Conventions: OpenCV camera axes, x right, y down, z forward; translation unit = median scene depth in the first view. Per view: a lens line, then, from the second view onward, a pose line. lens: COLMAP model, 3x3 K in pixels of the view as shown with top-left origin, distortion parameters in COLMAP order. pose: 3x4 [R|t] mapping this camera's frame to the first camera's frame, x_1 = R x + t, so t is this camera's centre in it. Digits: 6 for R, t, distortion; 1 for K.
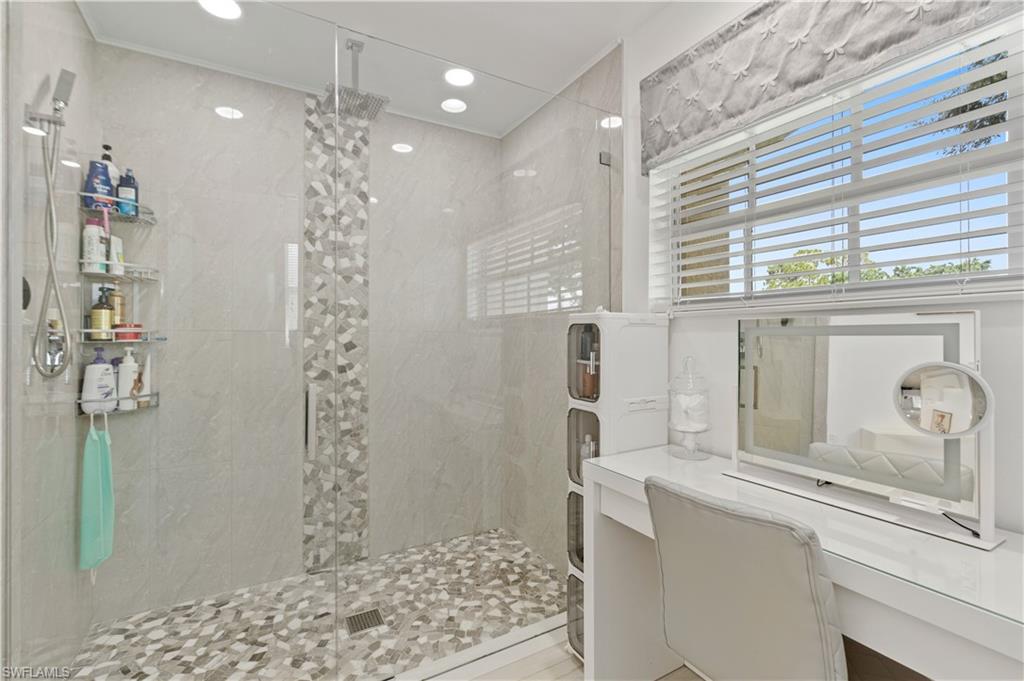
lens RADIAL K [[461.7, 0, 512.4], [0, 461.7, 336.6], [0, 0, 1]] dist [-0.000534, 0.001320]
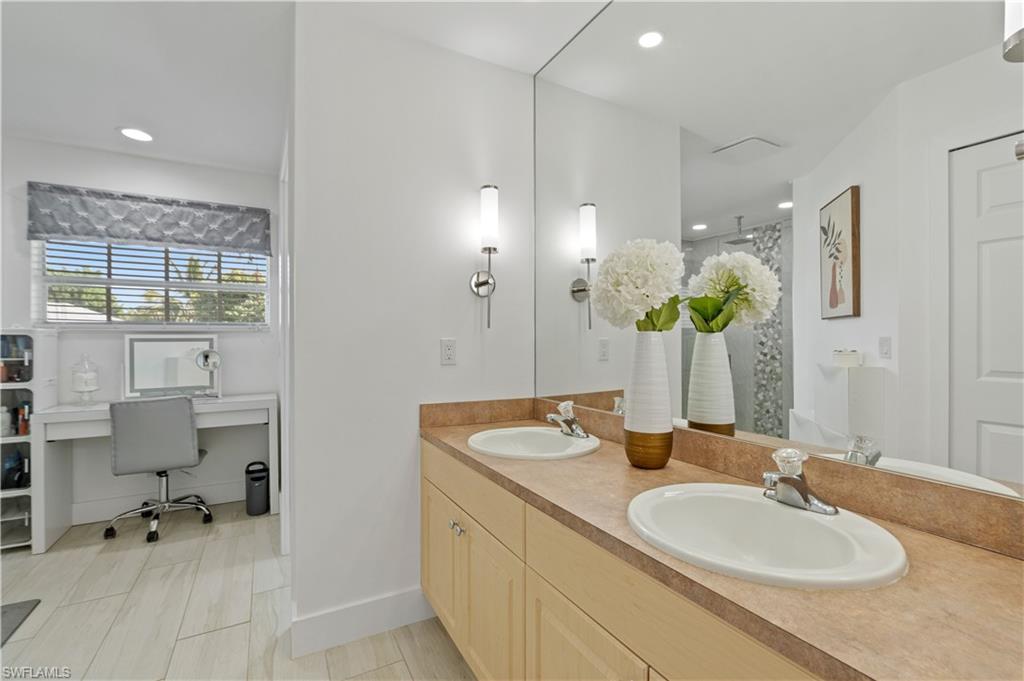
lens RADIAL K [[456.1, 0, 512.0], [0, 456.1, 340.5], [0, 0, 1]] dist [-0.001337, 0.000653]
pose [[0.030050, -0.000189, 0.999548, -1.006674], [0.004597, 0.999989, 0.000051, -0.000103], [-0.999538, 0.004593, 0.030051, -0.568825]]
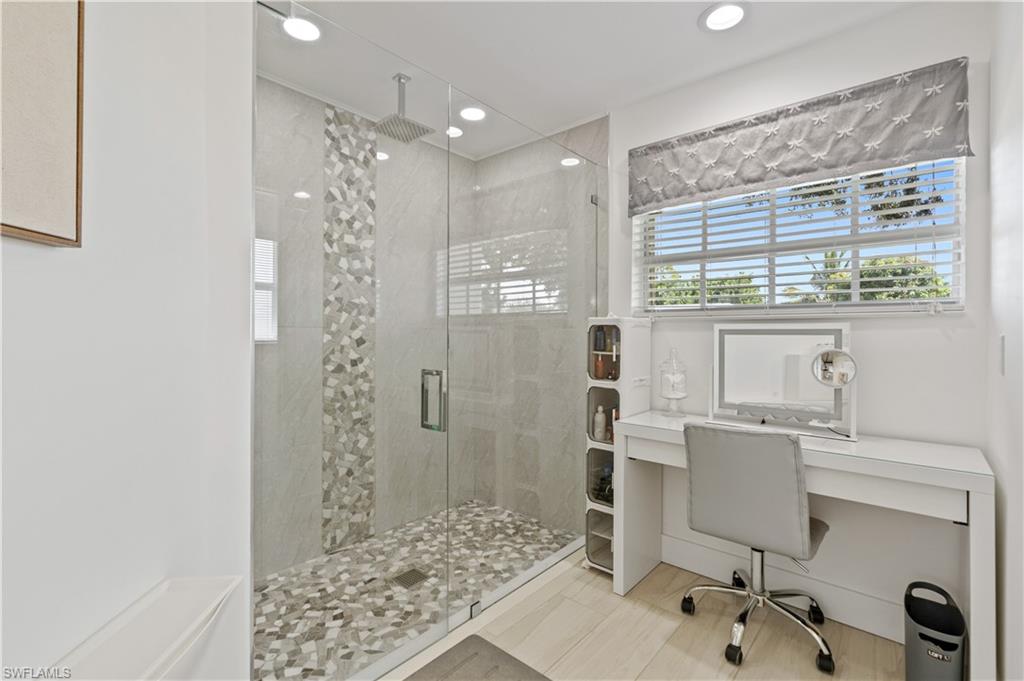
lens RADIAL K [[461.2, 0, 518.4], [0, 461.2, 334.3], [0, 0, 1]] dist [-0.003830, 0.000828]
pose [[0.944096, 0.004754, 0.329636, -0.399370], [-0.005892, 0.999980, 0.002454, -0.001221], [-0.329618, -0.004259, 0.944105, -0.159417]]
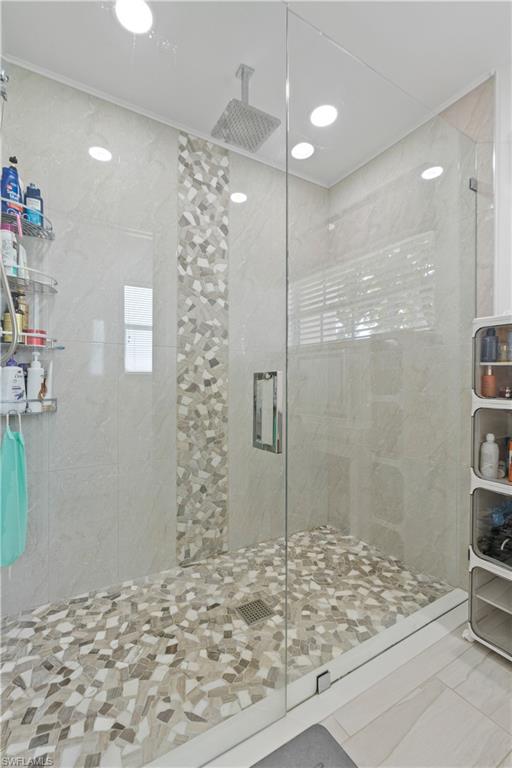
lens RADIAL K [[349.5, 0, 256.0], [0, 349.5, 384.0], [0, 0, 1]] dist [-0.001665, 0.000675]
pose [[0.999697, 0.003653, 0.024333, -0.300760], [-0.003801, 0.999975, 0.006033, 0.074377], [-0.024310, -0.006124, 0.999686, 0.171014]]
